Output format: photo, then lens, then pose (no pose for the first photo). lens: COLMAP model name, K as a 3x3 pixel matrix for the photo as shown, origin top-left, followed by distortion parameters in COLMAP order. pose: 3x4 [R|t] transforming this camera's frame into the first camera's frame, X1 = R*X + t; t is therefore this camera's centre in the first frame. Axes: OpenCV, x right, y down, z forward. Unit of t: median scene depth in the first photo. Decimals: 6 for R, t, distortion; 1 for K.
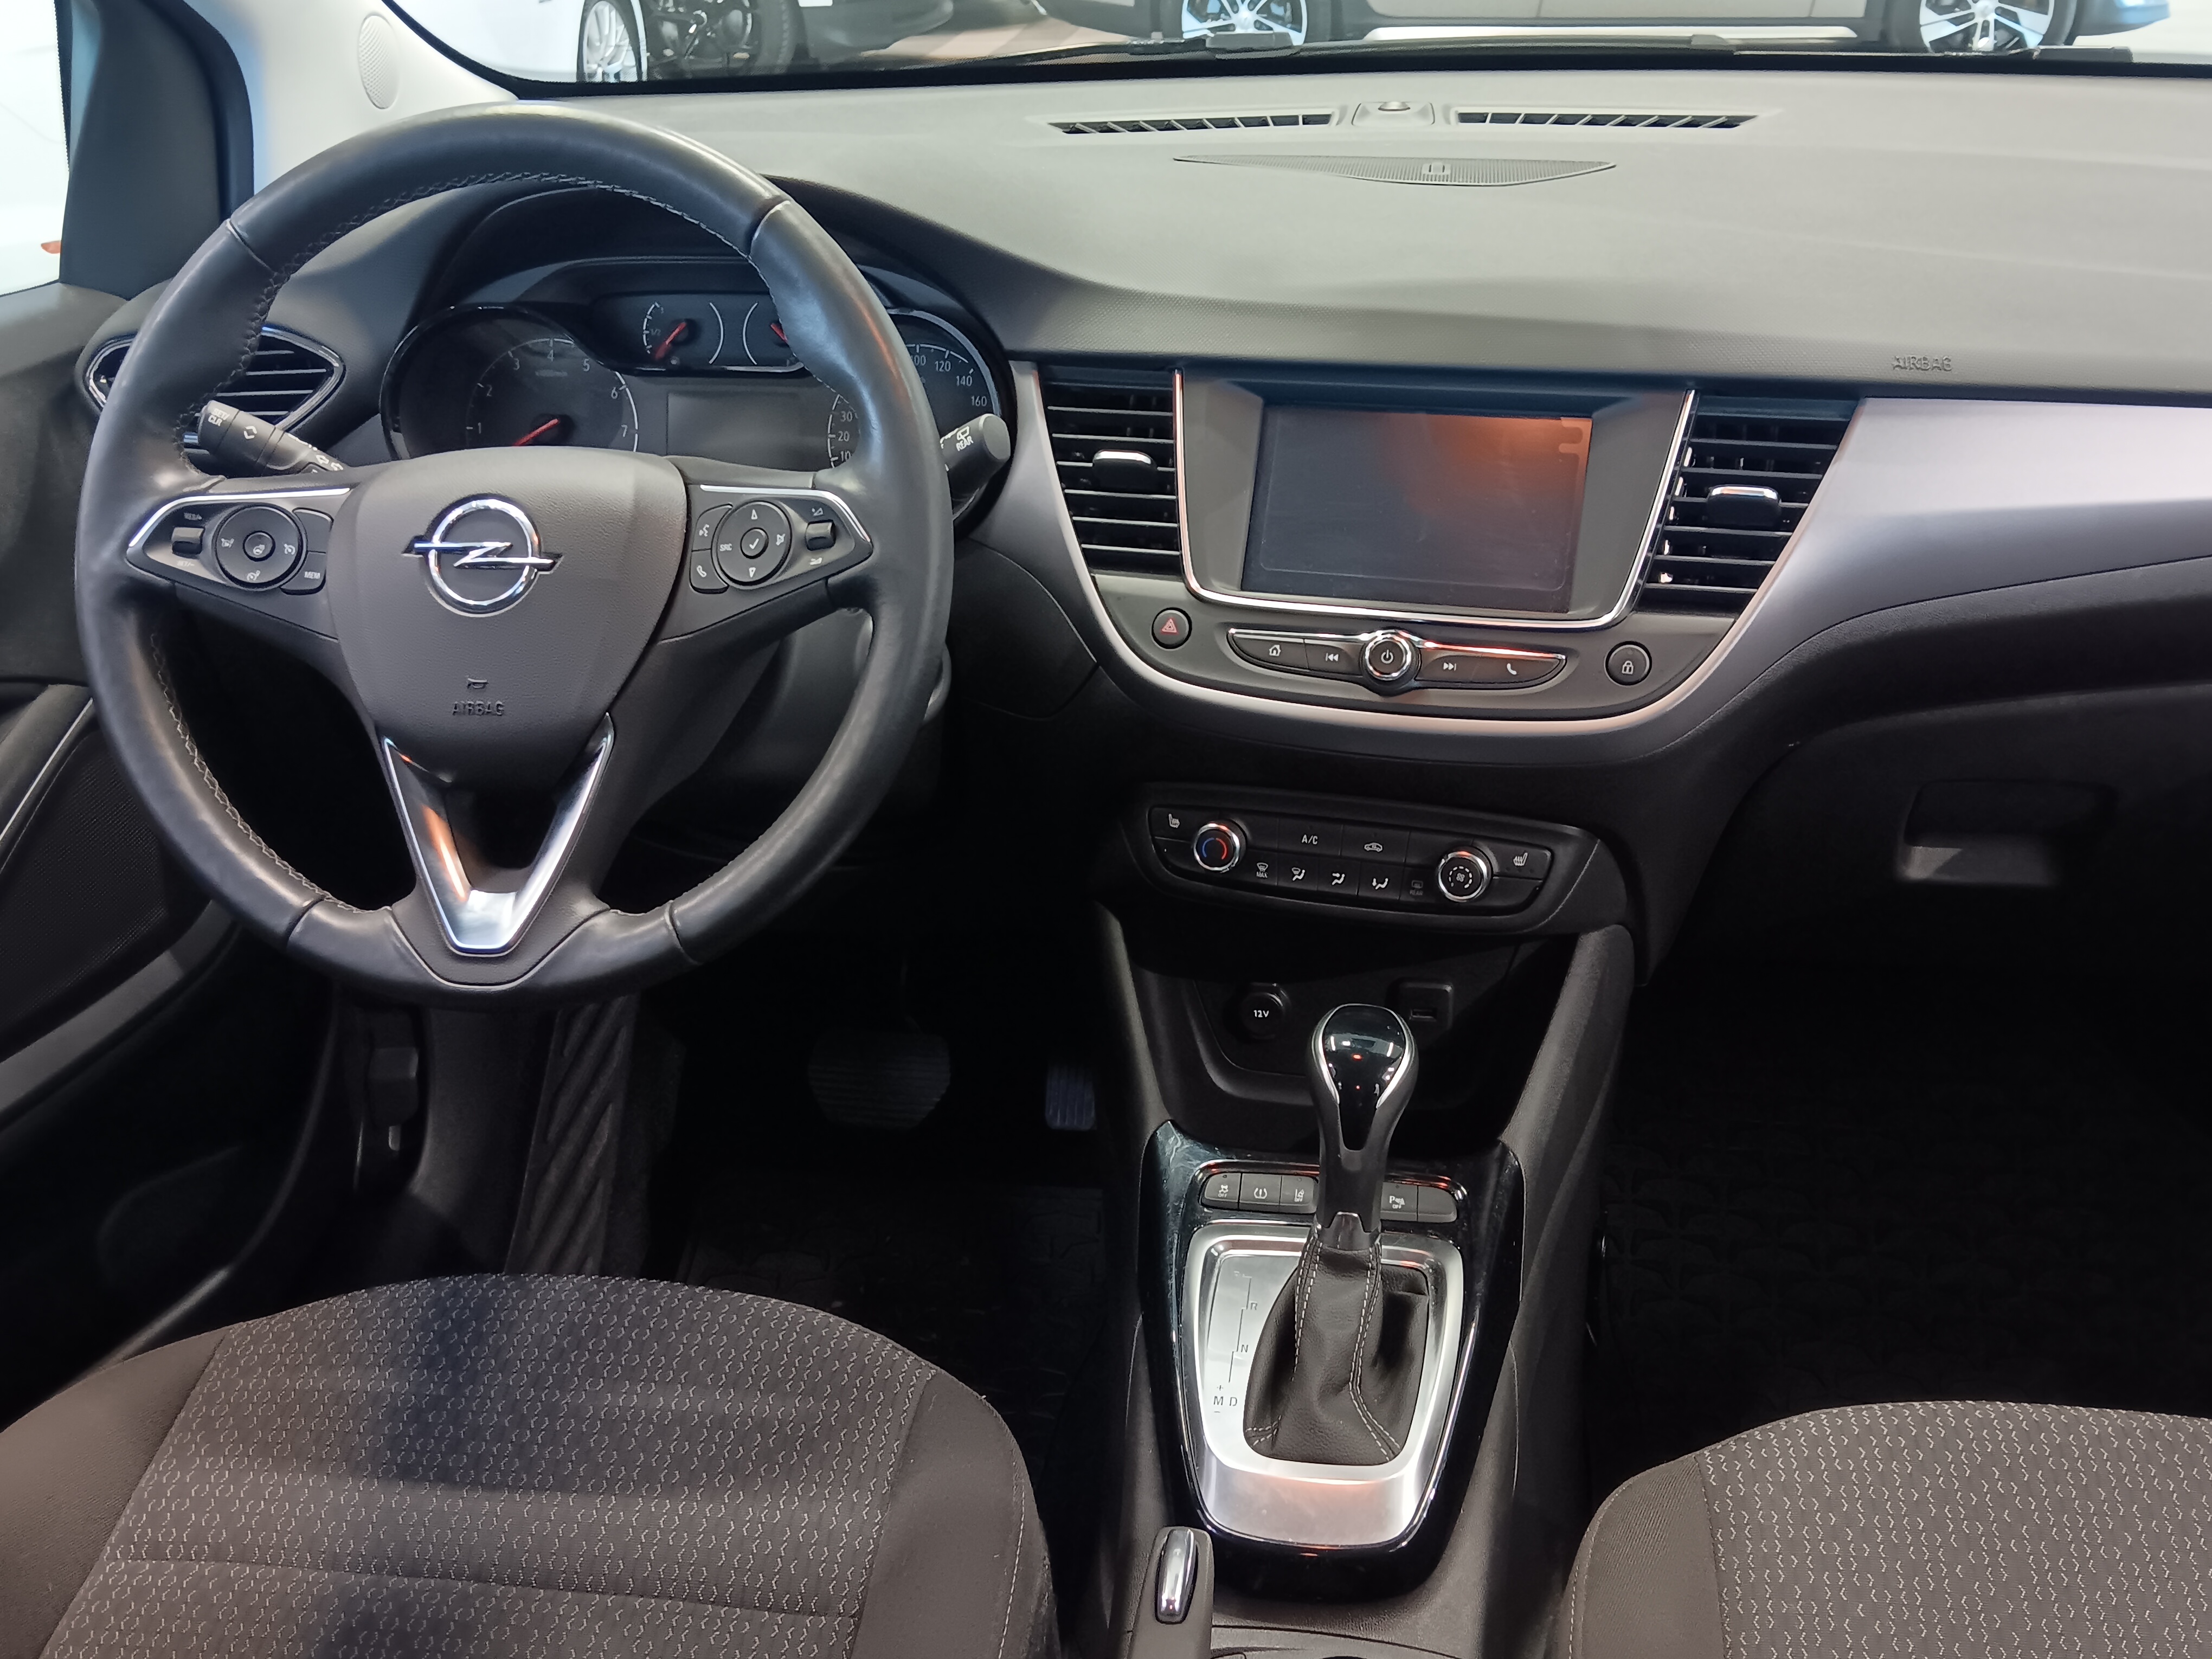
lens RADIAL K [[1965.5, 0, 1106.0], [0, 1965.5, 829.5], [0, 0, 1]] dist [0.001078, -0.003694]
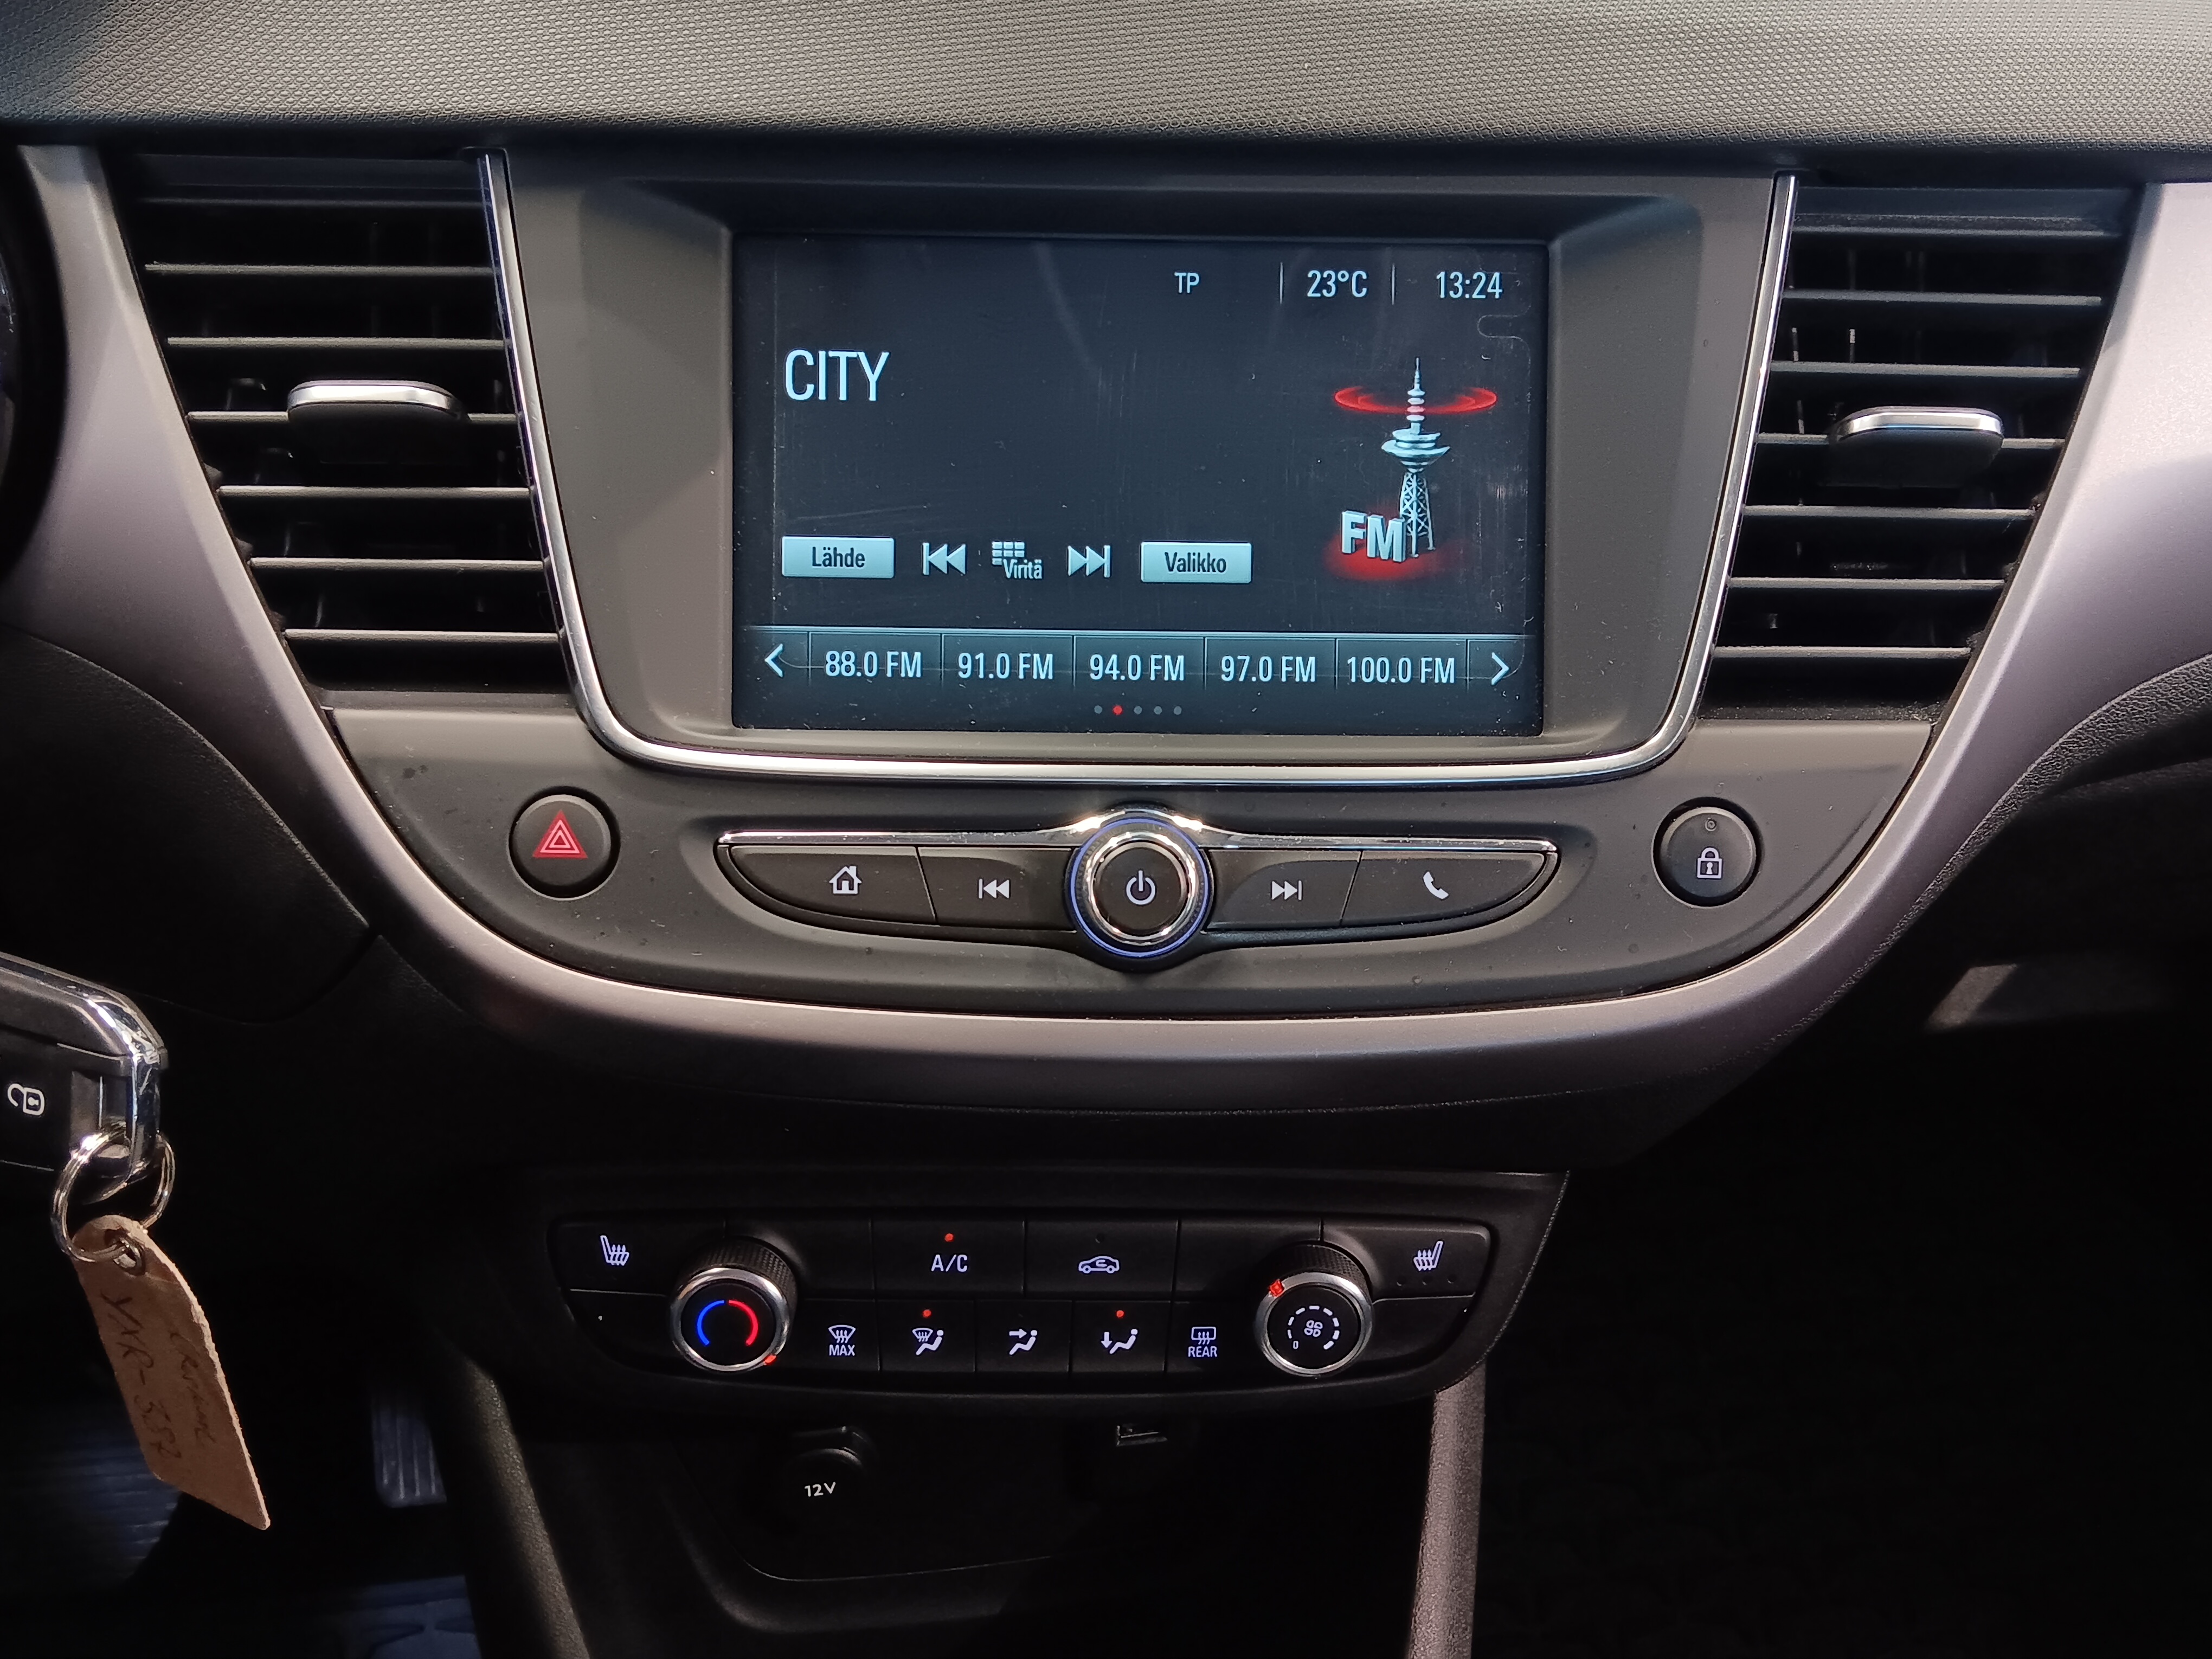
lens RADIAL K [[2286.5, 0, 1170.6], [0, 2286.5, 841.0], [0, 0, 1]] dist [0.185525, -0.466211]
pose [[0.945643, -0.121473, 0.301668, 0.009499], [0.094892, 0.990319, 0.101312, -0.146247], [-0.311054, -0.067179, 0.948015, 0.564272]]
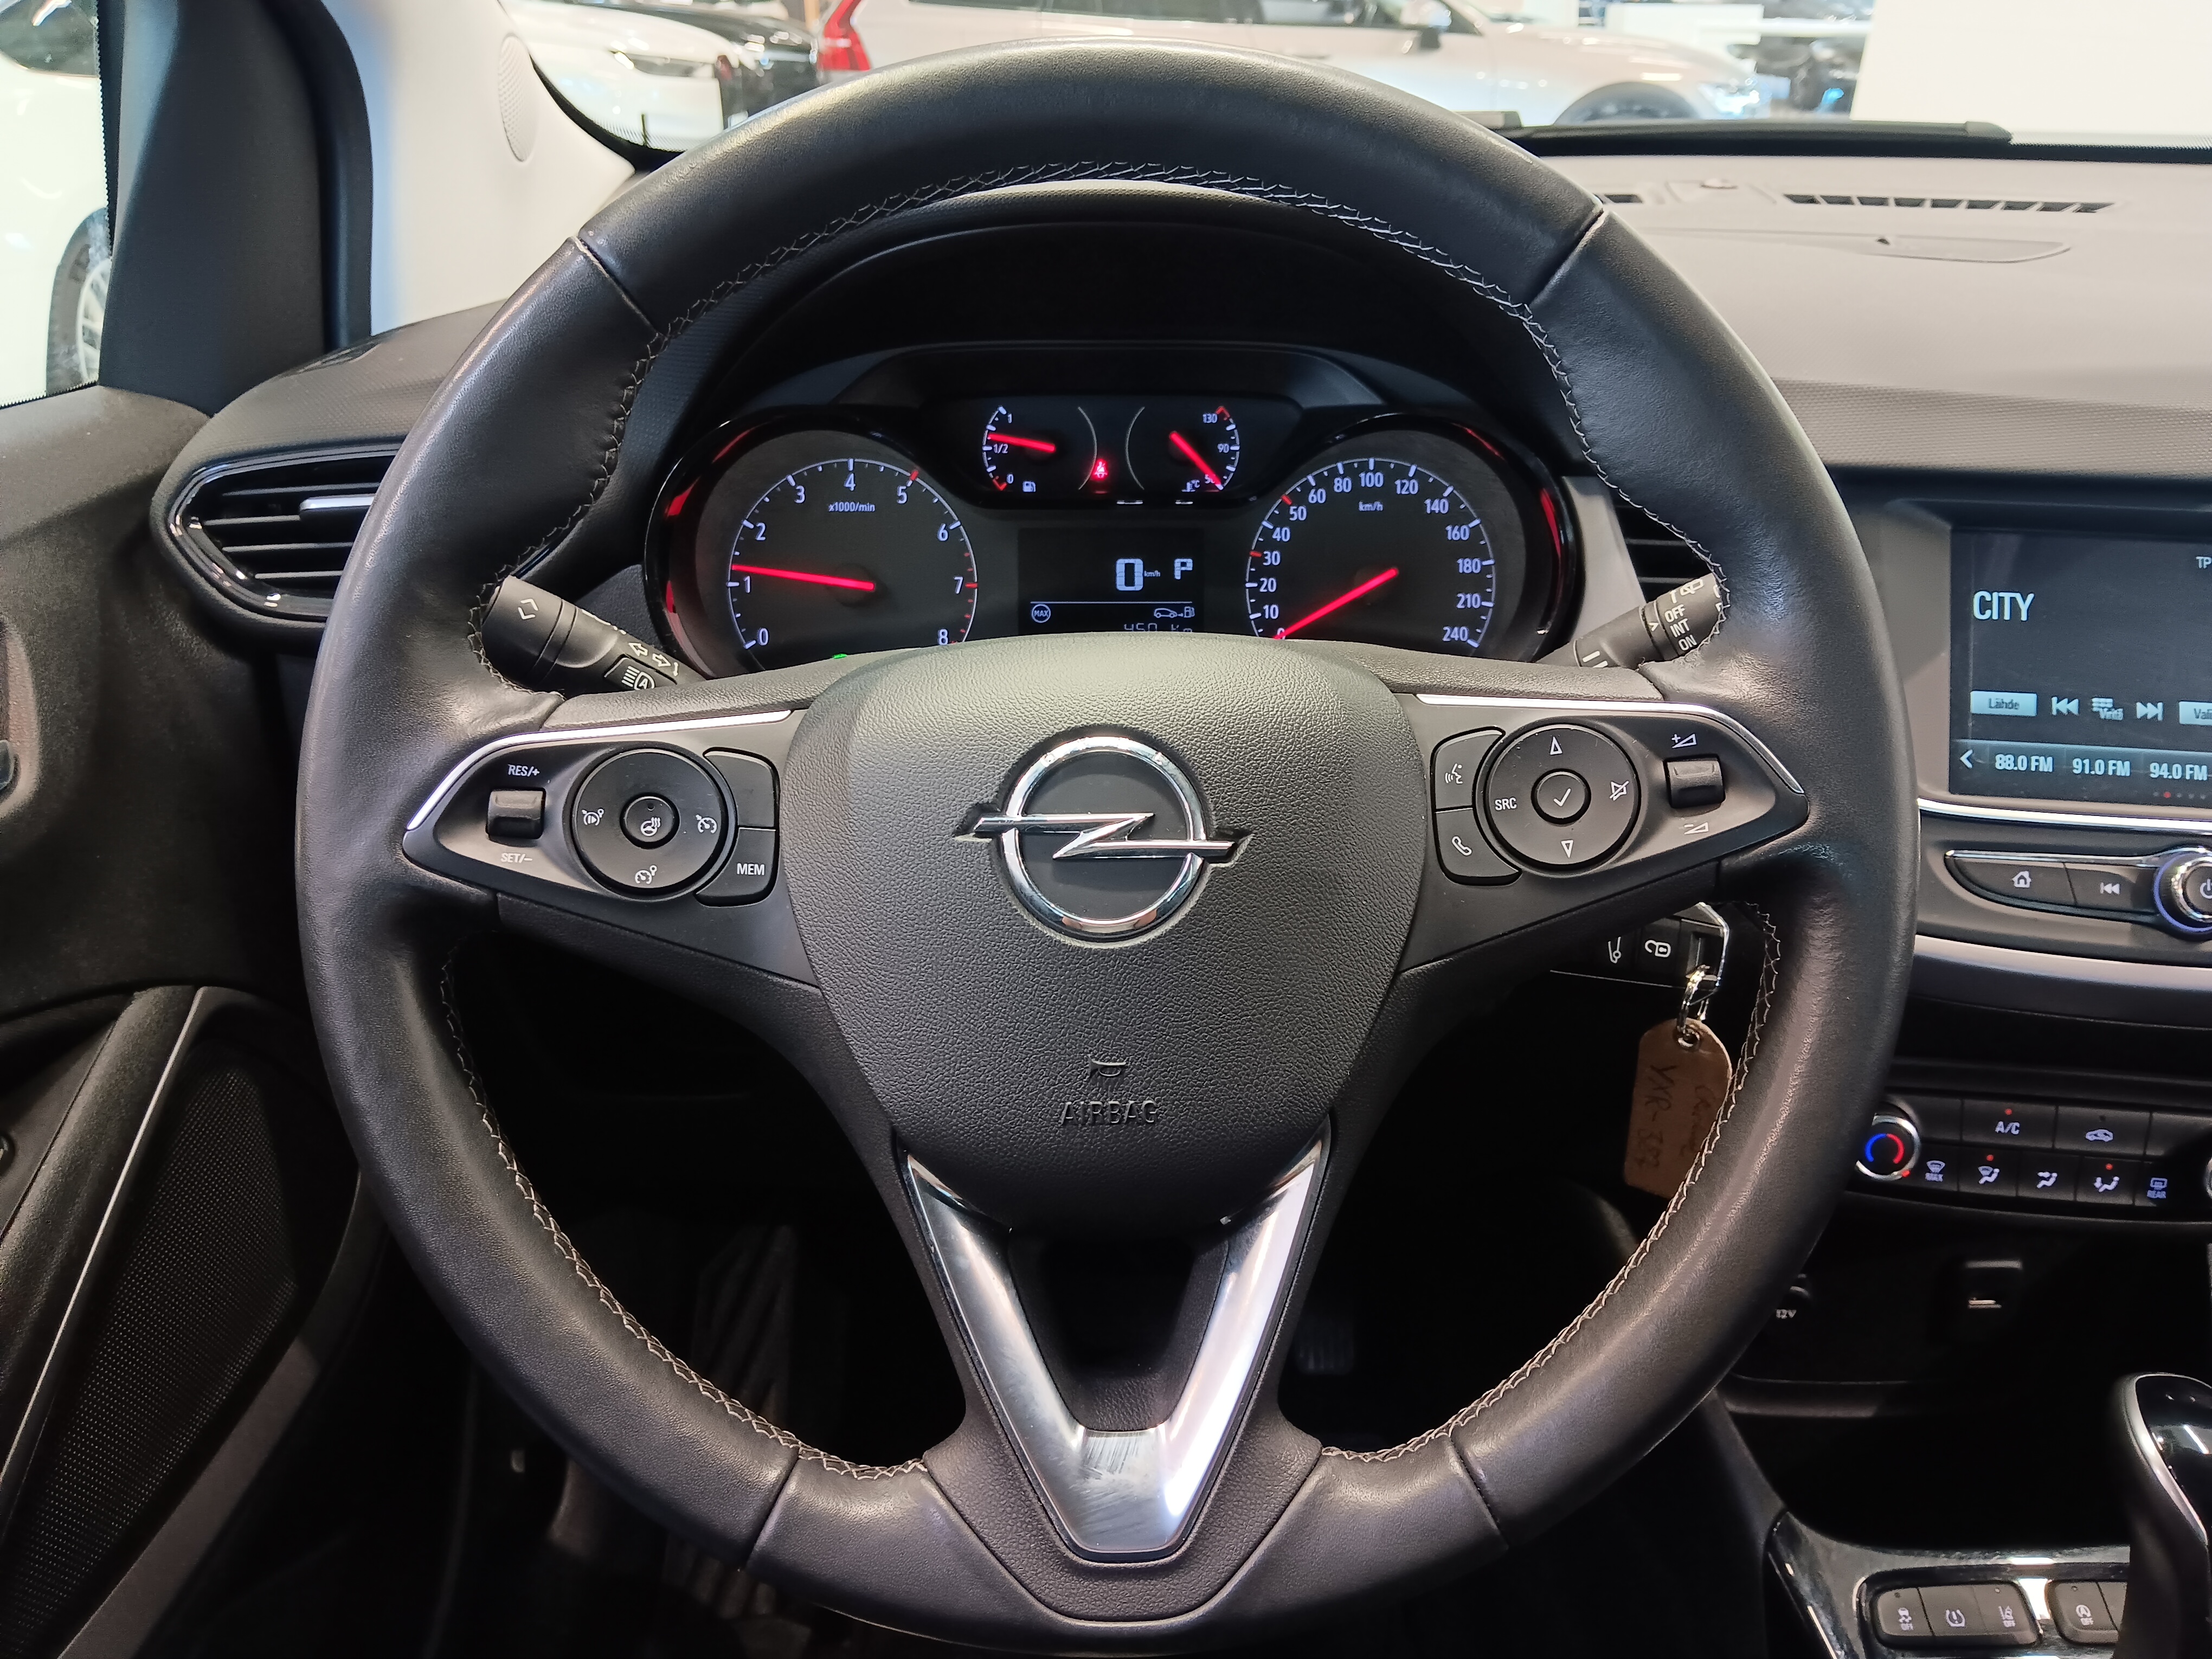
lens RADIAL K [[1791.7, 0, 1164.1], [0, 1791.7, 791.4], [0, 0, 1]] dist [0.008140, -0.120463]
pose [[0.990495, -0.033724, 0.133353, -0.316172], [0.040728, 0.997911, -0.050150, -0.108201], [-0.131384, 0.055105, 0.989799, 0.422575]]
